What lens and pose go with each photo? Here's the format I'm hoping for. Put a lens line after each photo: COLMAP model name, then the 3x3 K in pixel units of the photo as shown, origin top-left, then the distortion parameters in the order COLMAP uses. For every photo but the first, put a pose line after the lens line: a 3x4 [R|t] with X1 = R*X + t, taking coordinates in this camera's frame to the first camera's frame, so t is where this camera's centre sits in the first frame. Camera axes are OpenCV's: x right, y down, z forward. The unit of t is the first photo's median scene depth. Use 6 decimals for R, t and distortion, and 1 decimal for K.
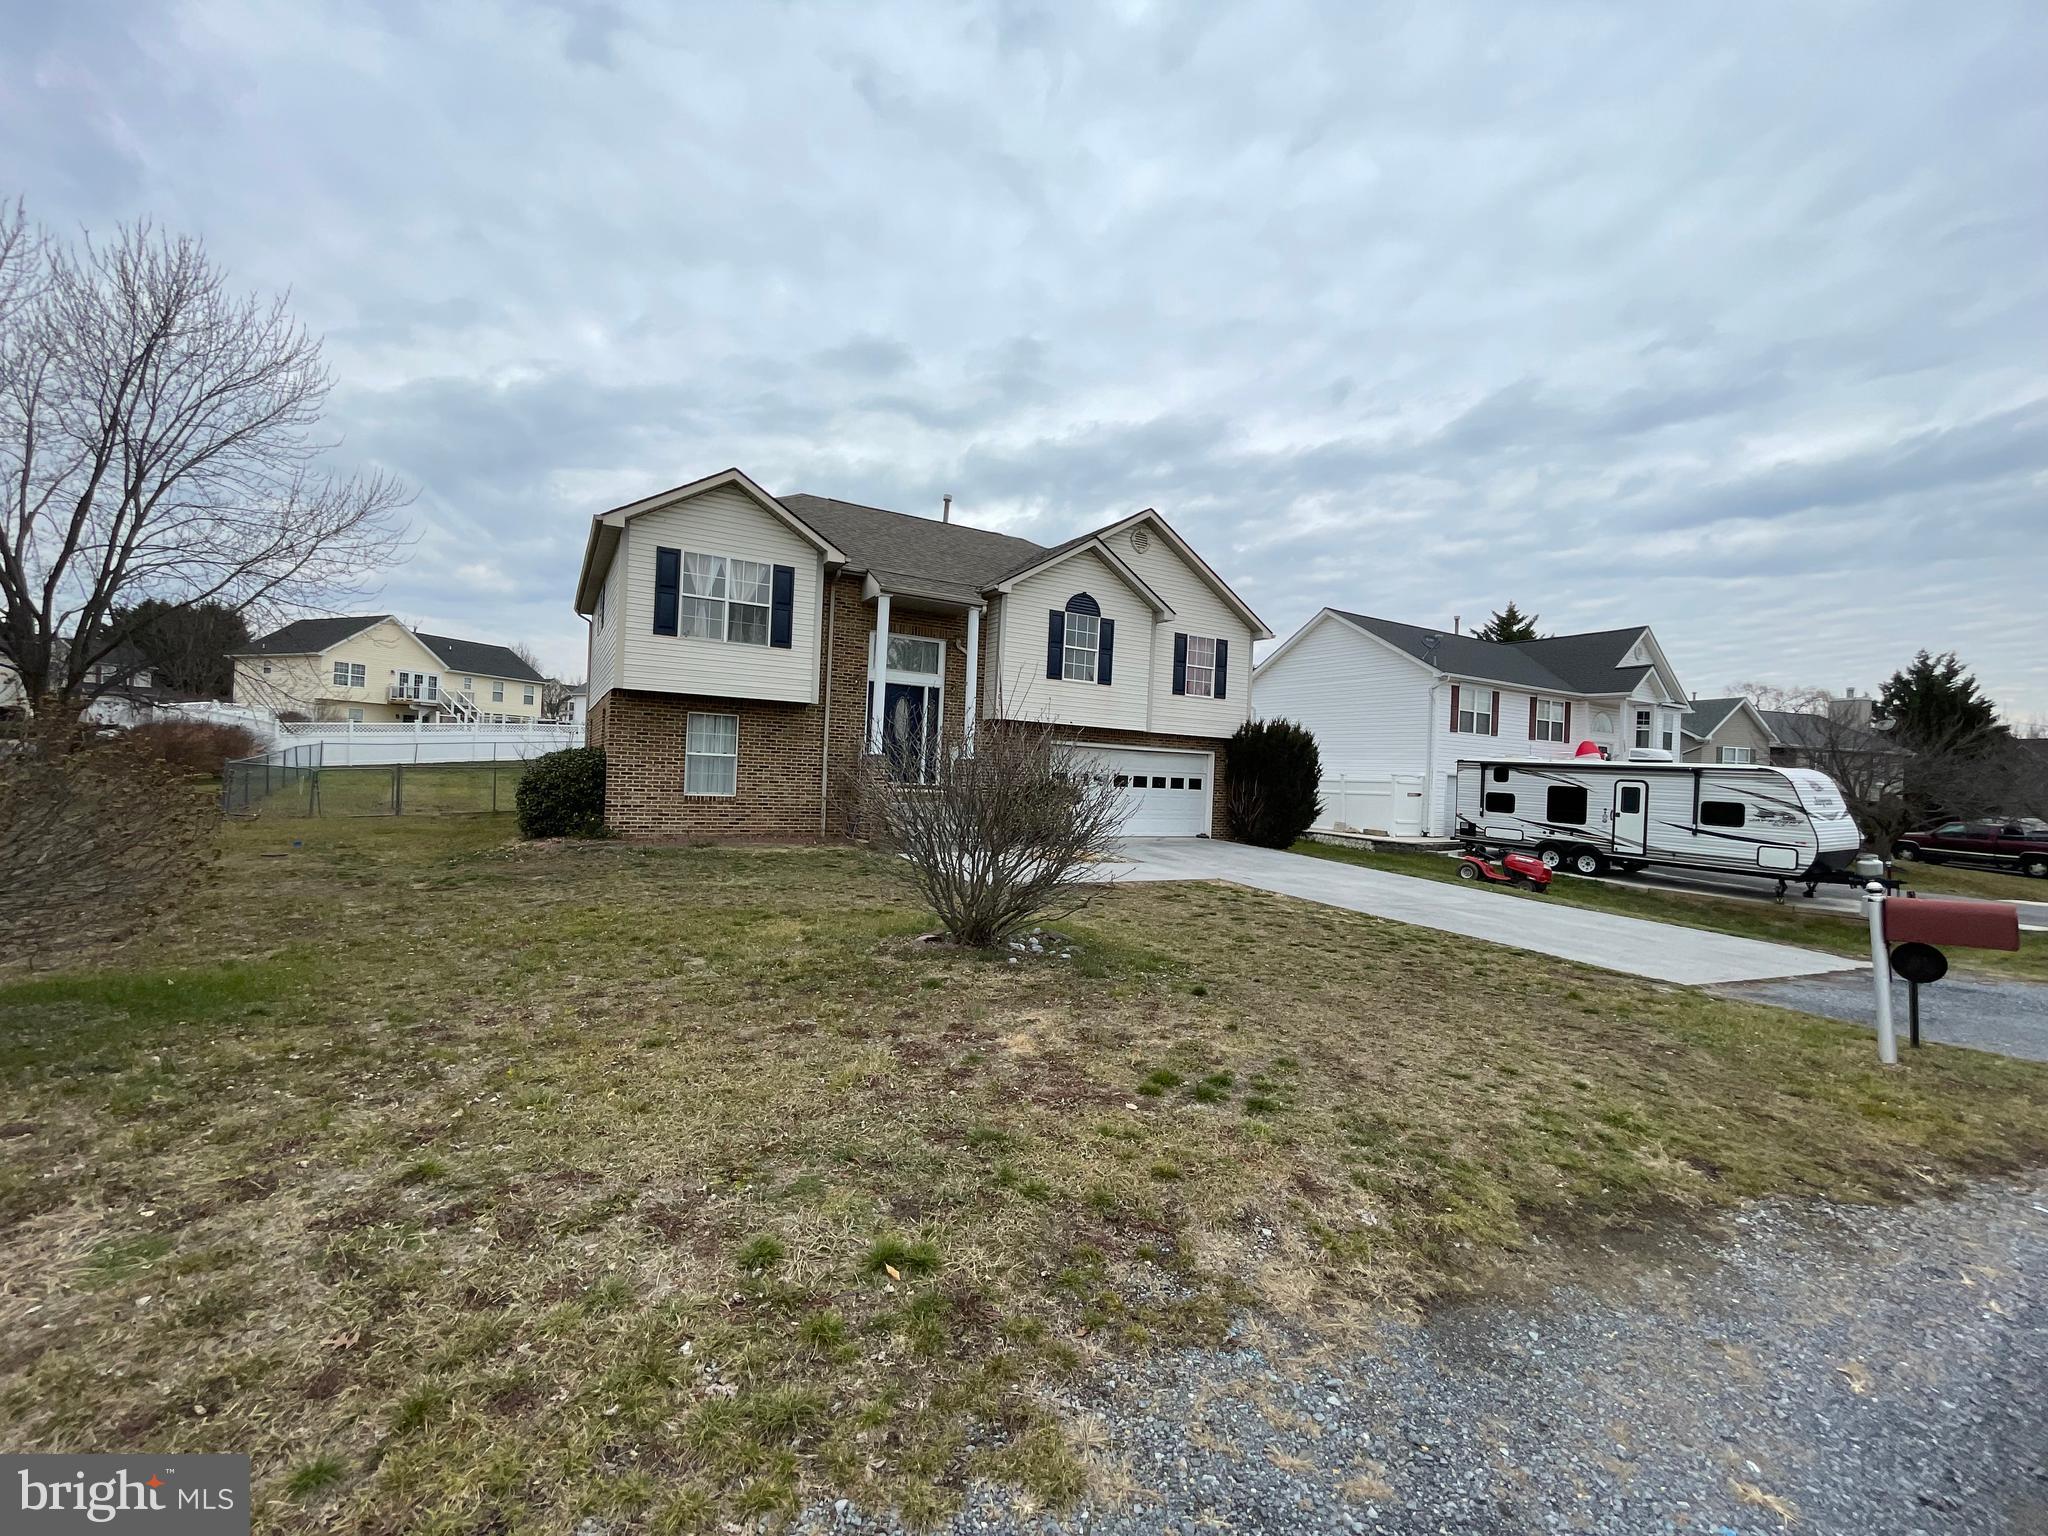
lens RADIAL K [[847.0, 0, 1018.0], [0, 847.0, 763.1], [0, 0, 1]] dist [-0.001421, -0.000313]
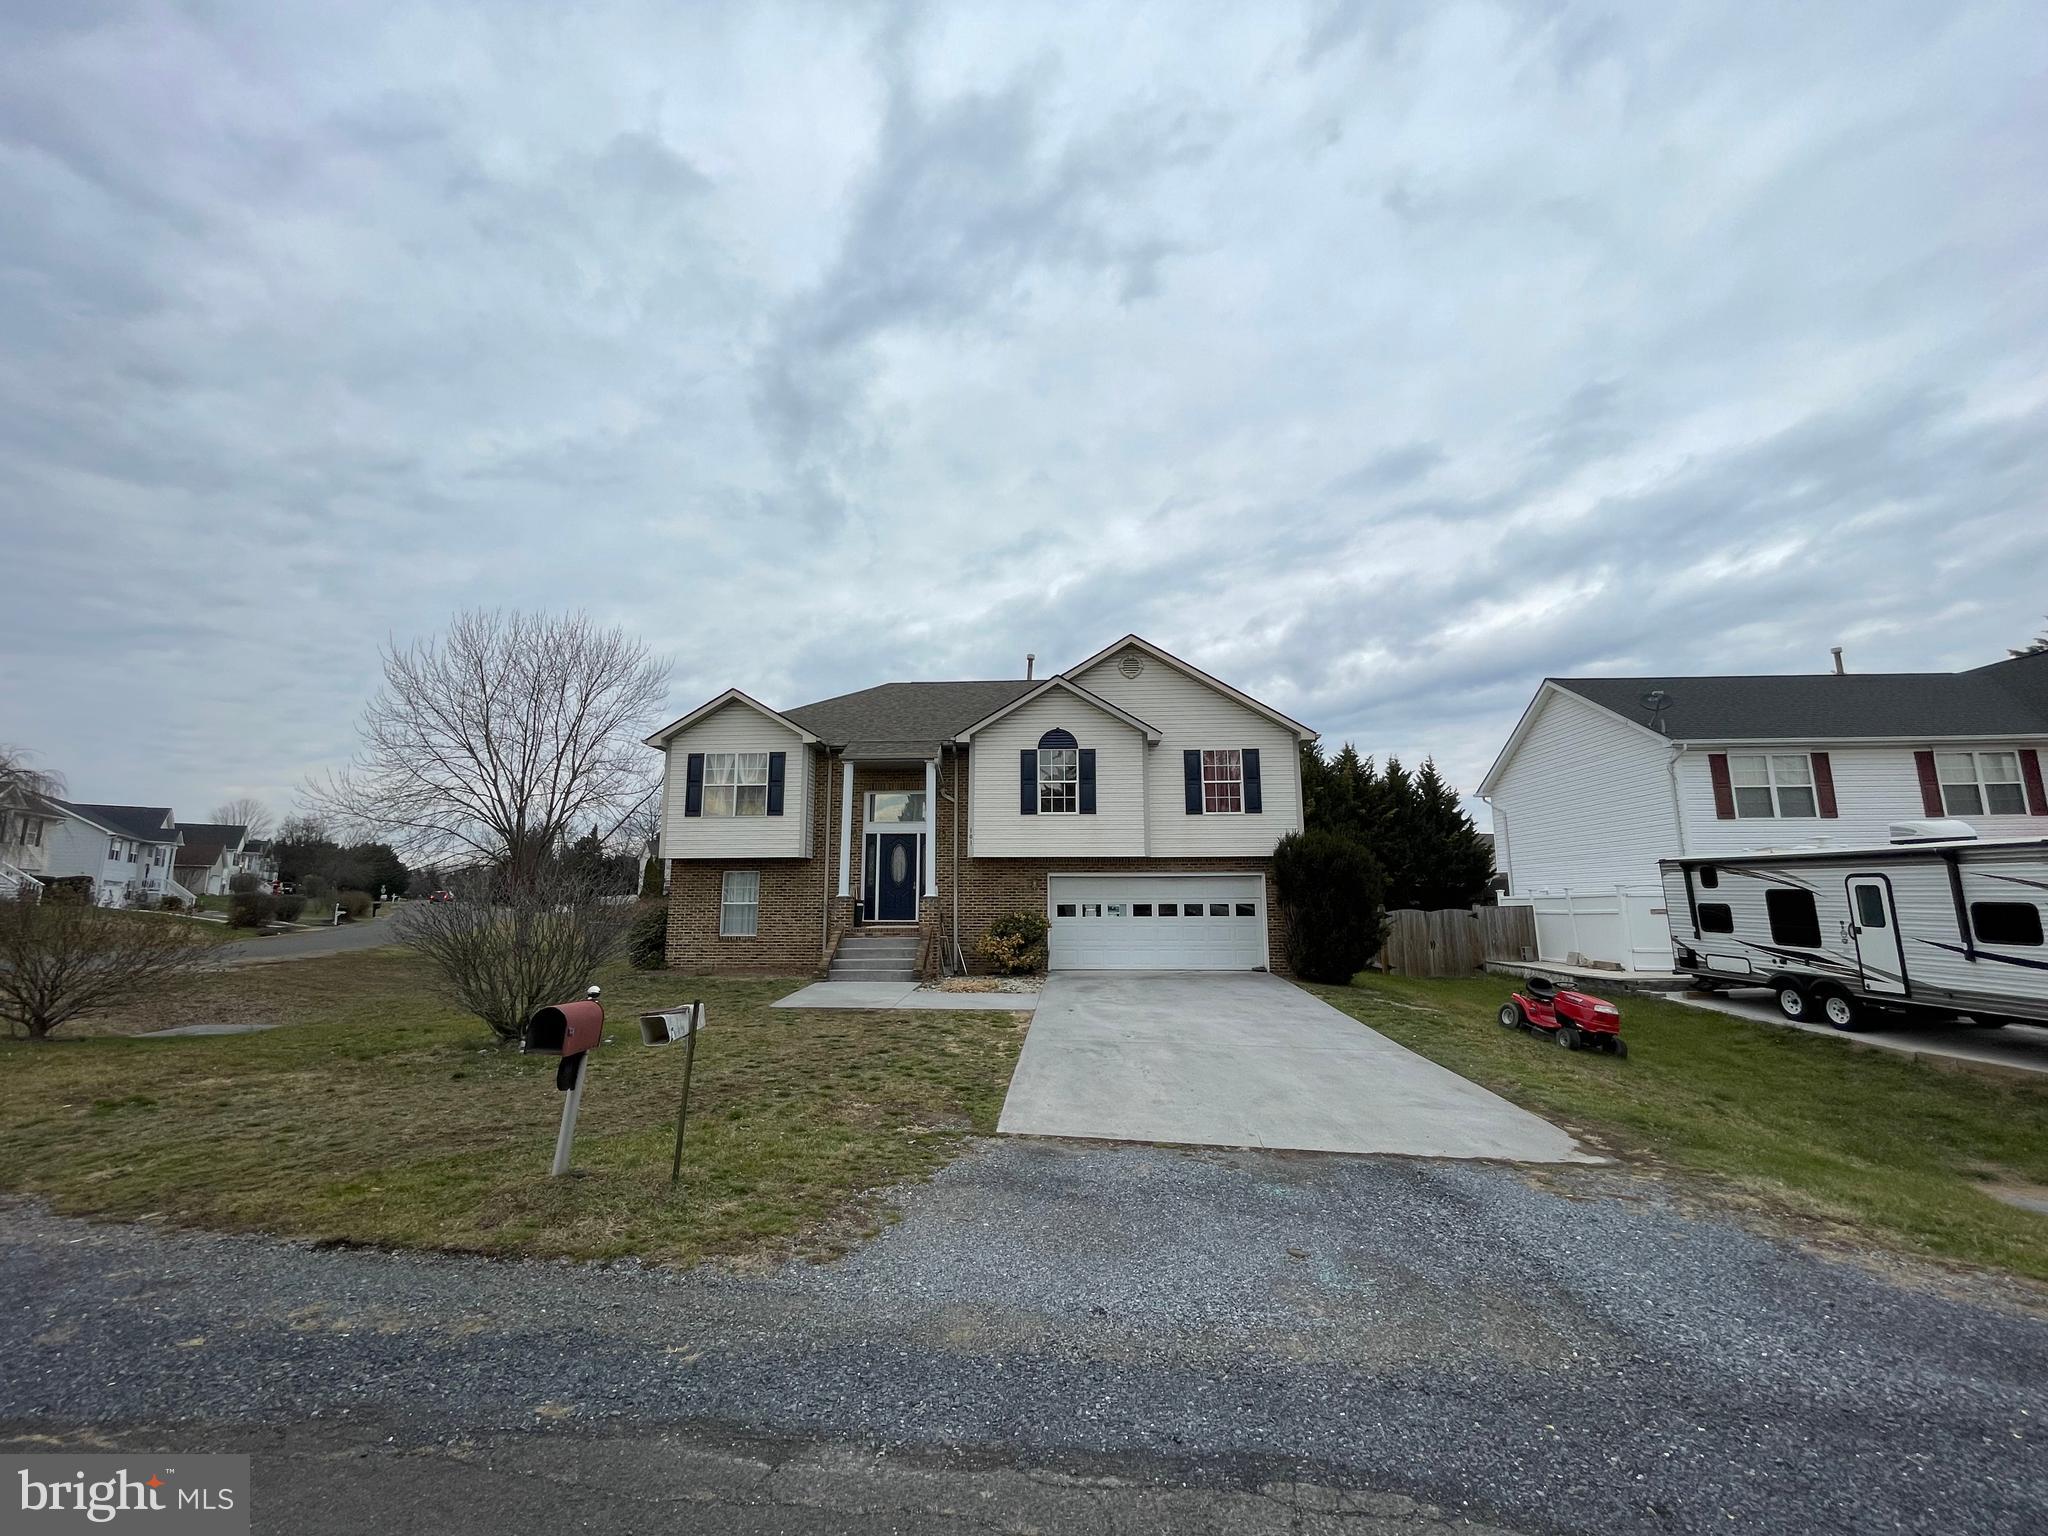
lens RADIAL K [[847.0, 0, 1018.0], [0, 847.0, 763.1], [0, 0, 1]] dist [-0.001421, -0.000313]
pose [[0.829279, -0.137303, -0.541706, 0.565213], [0.044611, 0.982519, -0.180740, 0.025108], [0.557052, 0.125718, 0.820907, 0.117309]]
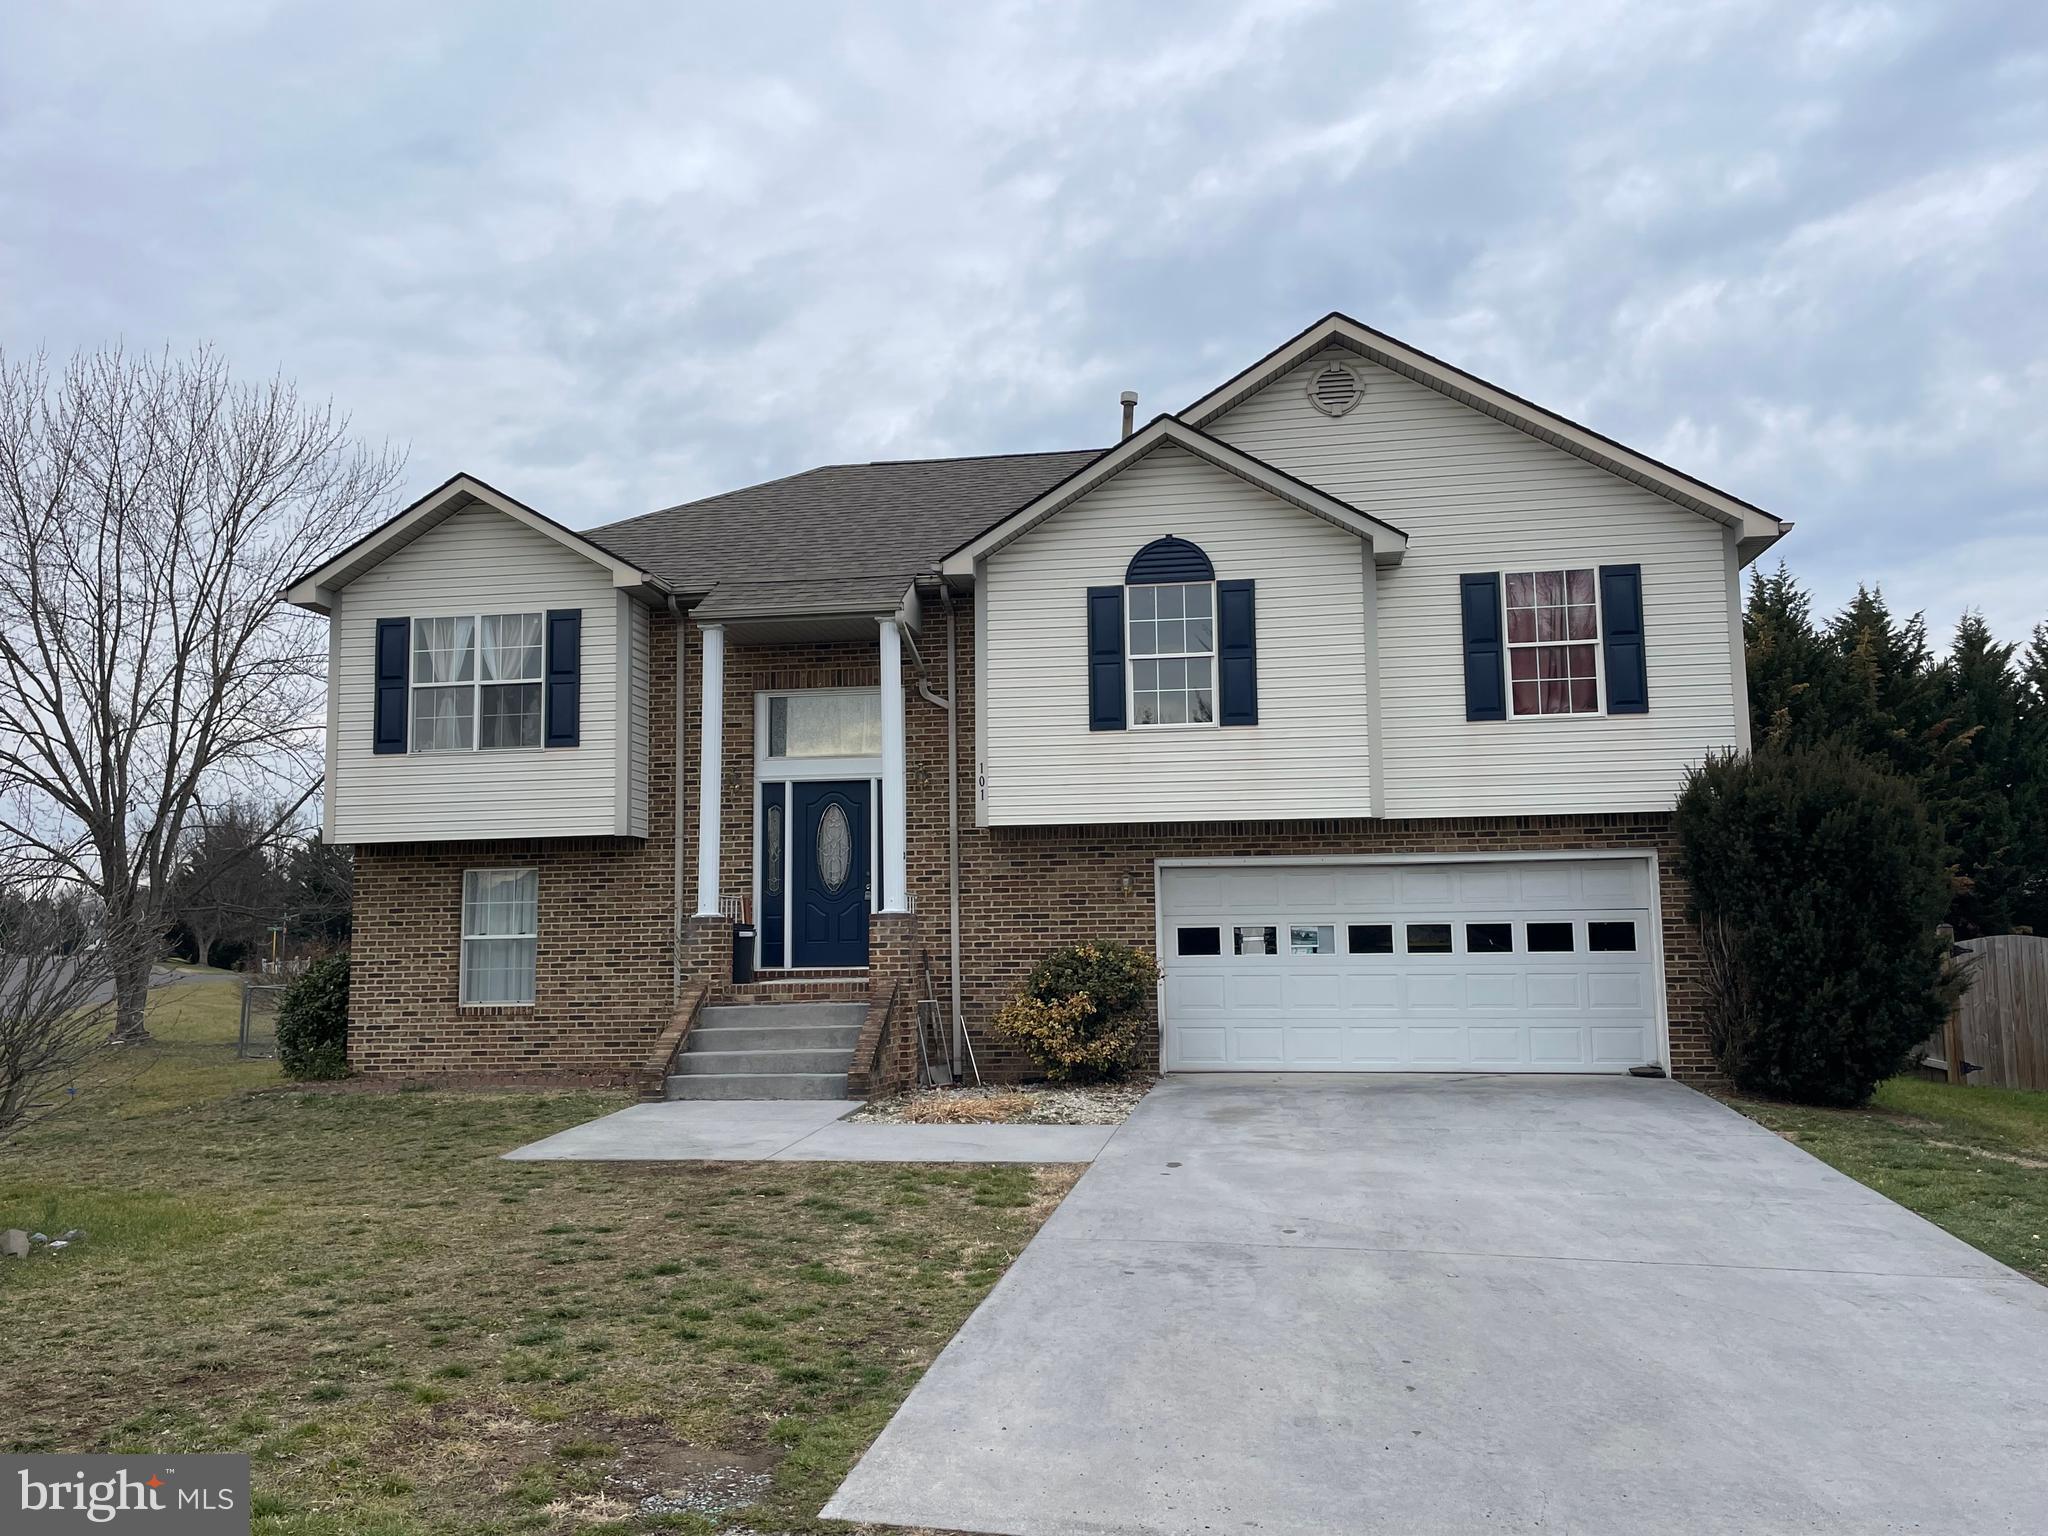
lens RADIAL K [[1624.1, 0, 1037.4], [0, 1624.1, 762.0], [0, 0, 1]] dist [0.104046, -0.137345]
pose [[0.770244, -0.129463, -0.624471, 0.534894], [0.054810, 0.988994, -0.137429, 0.037922], [0.635390, 0.071627, 0.768862, 0.263035]]
